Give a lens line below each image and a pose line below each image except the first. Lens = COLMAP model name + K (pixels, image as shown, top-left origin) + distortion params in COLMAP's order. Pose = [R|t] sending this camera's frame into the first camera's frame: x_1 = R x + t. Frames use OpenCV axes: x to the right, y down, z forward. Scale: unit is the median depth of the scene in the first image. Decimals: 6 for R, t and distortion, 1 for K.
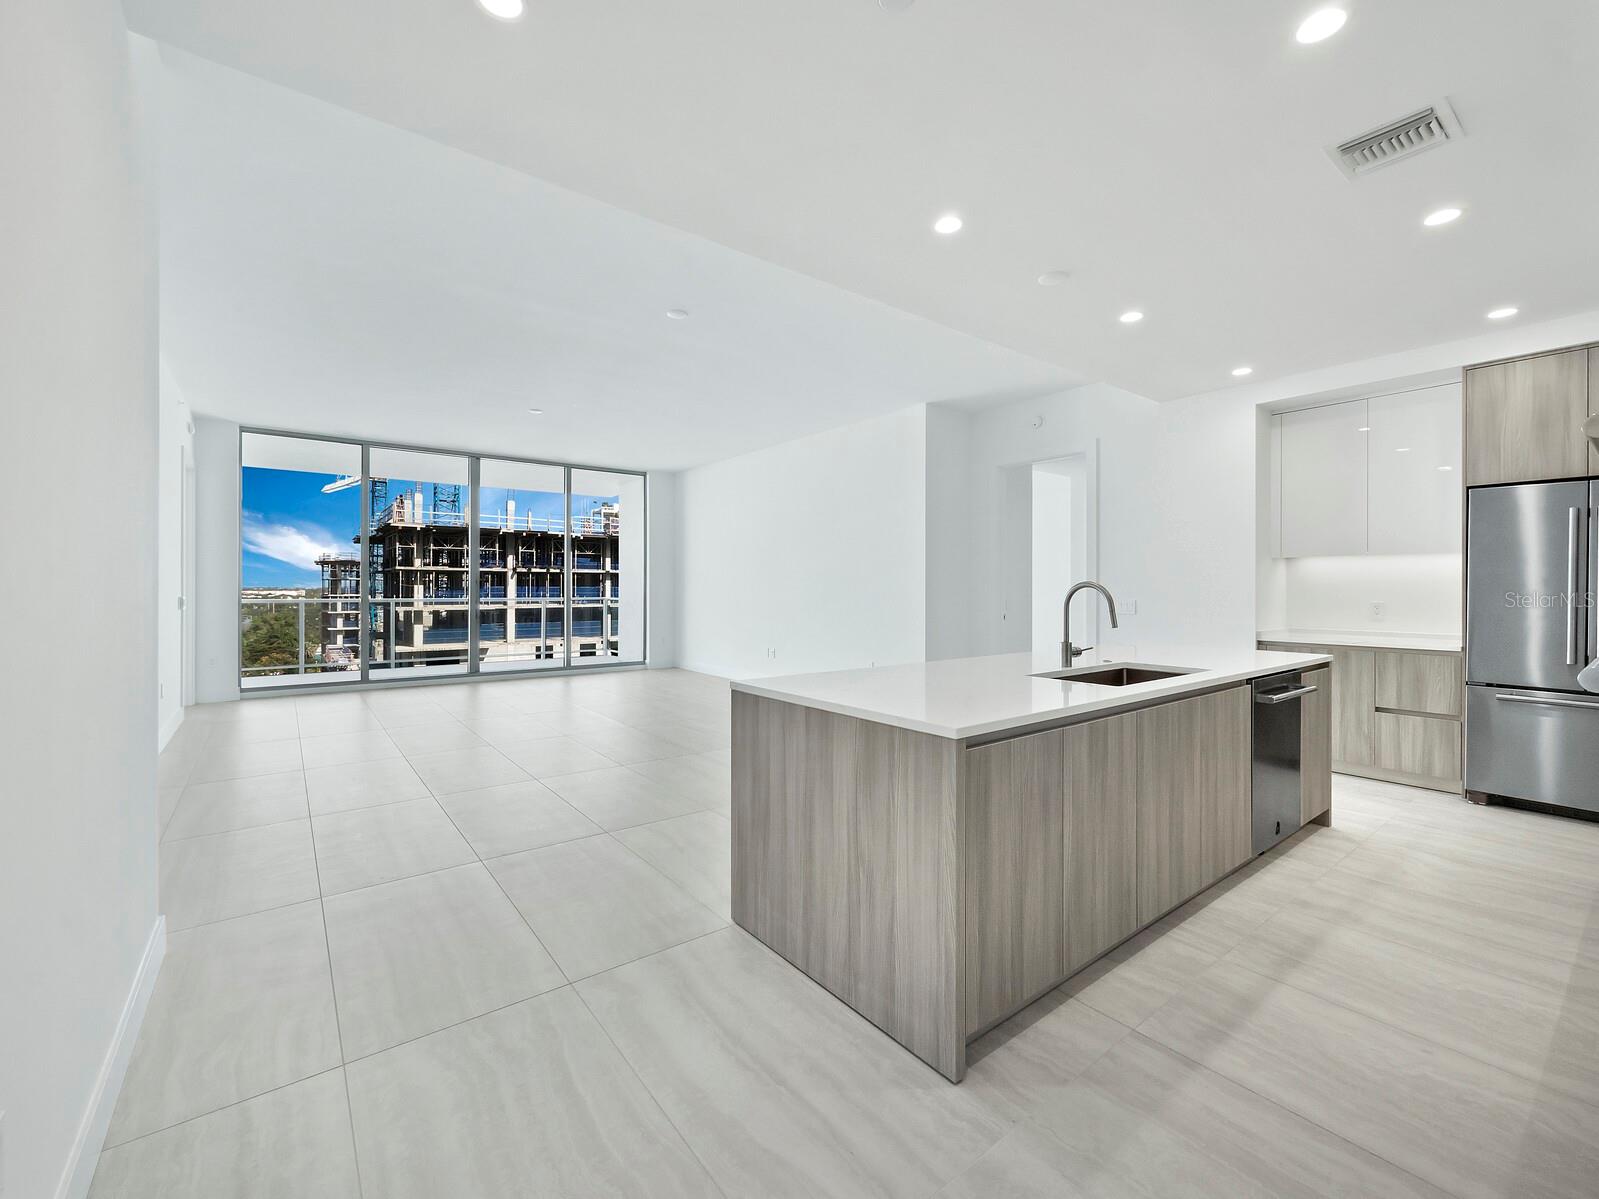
lens RADIAL K [[688.7, 0, 786.5], [0, 688.7, 586.2], [0, 0, 1]] dist [0.005160, -0.001067]
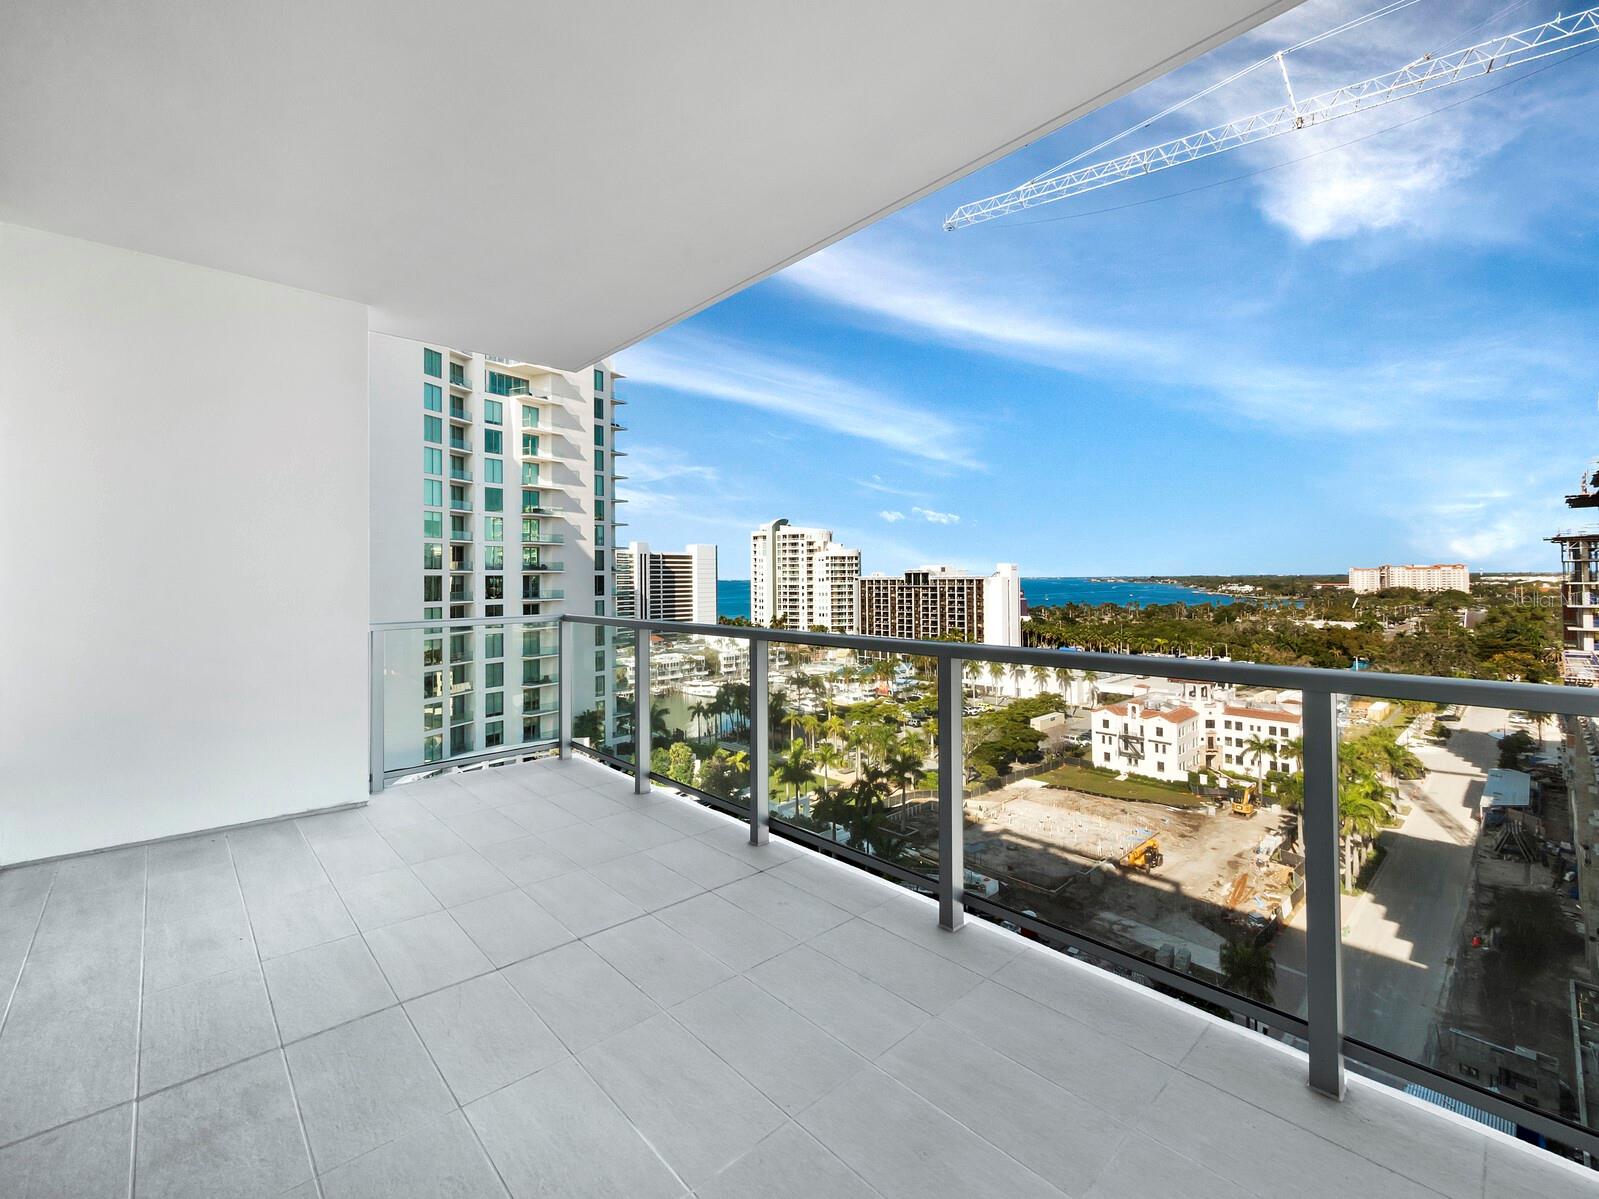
lens RADIAL K [[688.7, 0, 799.5], [0, 688.7, 575.3], [0, 0, 1]] dist [0.005160, -0.001067]
pose [[0.123304, -0.010912, -0.992309, -0.055657], [0.014113, 0.999858, -0.009241, -0.000218], [0.992269, -0.012865, 0.123440, 0.192083]]
